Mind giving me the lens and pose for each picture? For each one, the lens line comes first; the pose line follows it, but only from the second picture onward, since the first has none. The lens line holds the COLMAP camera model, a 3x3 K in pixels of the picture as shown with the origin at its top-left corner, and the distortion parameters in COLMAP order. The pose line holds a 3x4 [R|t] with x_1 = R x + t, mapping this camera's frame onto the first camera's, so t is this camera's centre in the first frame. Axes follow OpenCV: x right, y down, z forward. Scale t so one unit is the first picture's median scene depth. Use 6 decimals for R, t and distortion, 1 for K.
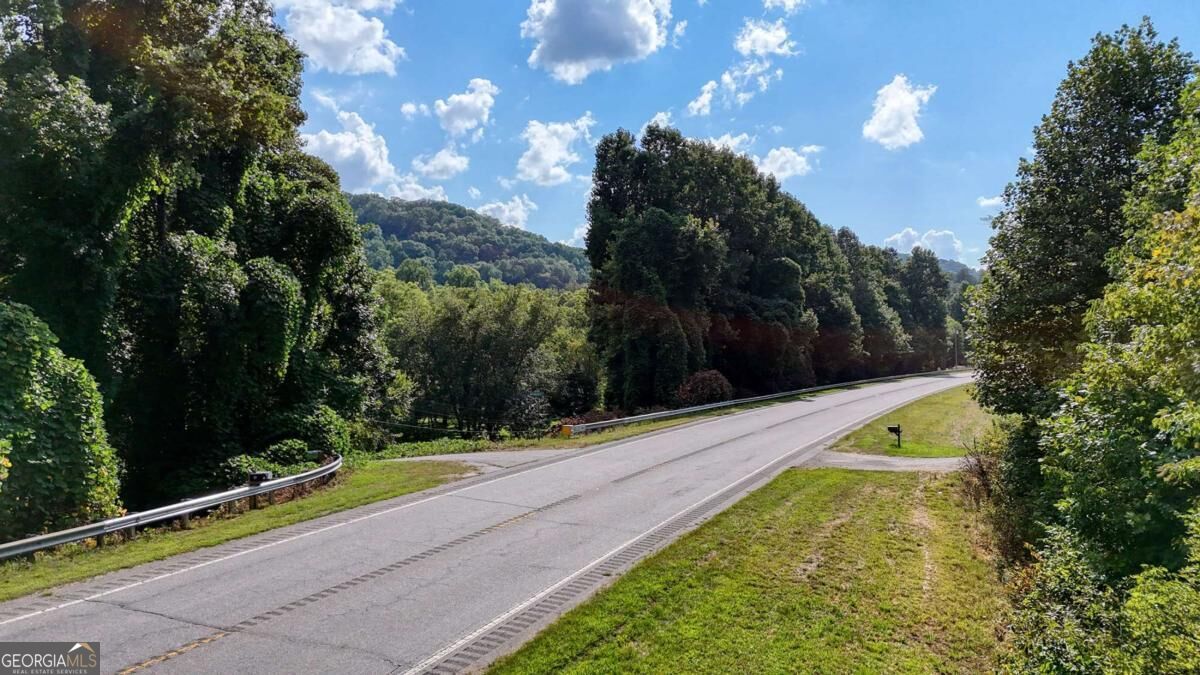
lens RADIAL K [[895.4, 0, 596.4], [0, 895.4, 338.7], [0, 0, 1]] dist [0.050832, -0.049008]
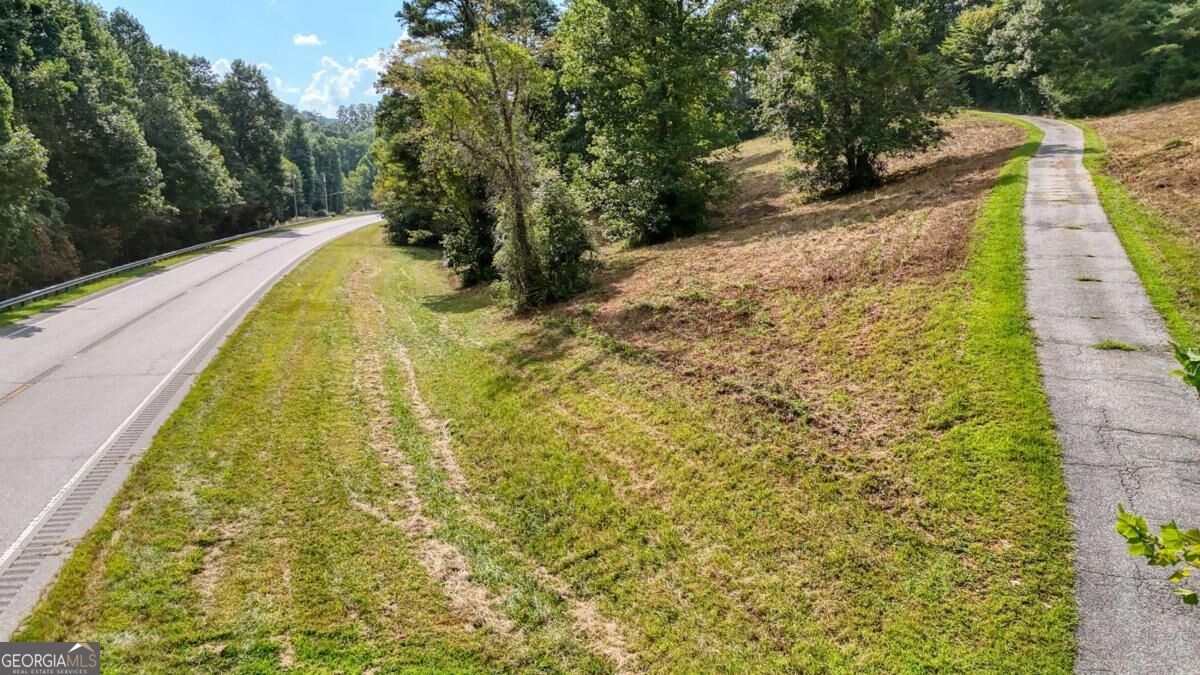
lens RADIAL K [[895.4, 0, 597.4], [0, 895.4, 343.3], [0, 0, 1]] dist [0.050832, -0.049008]
pose [[0.757929, -0.116994, 0.641761, 0.092086], [0.002139, 0.984227, 0.176900, -0.002950], [-0.652334, -0.132705, 0.746224, 0.269789]]
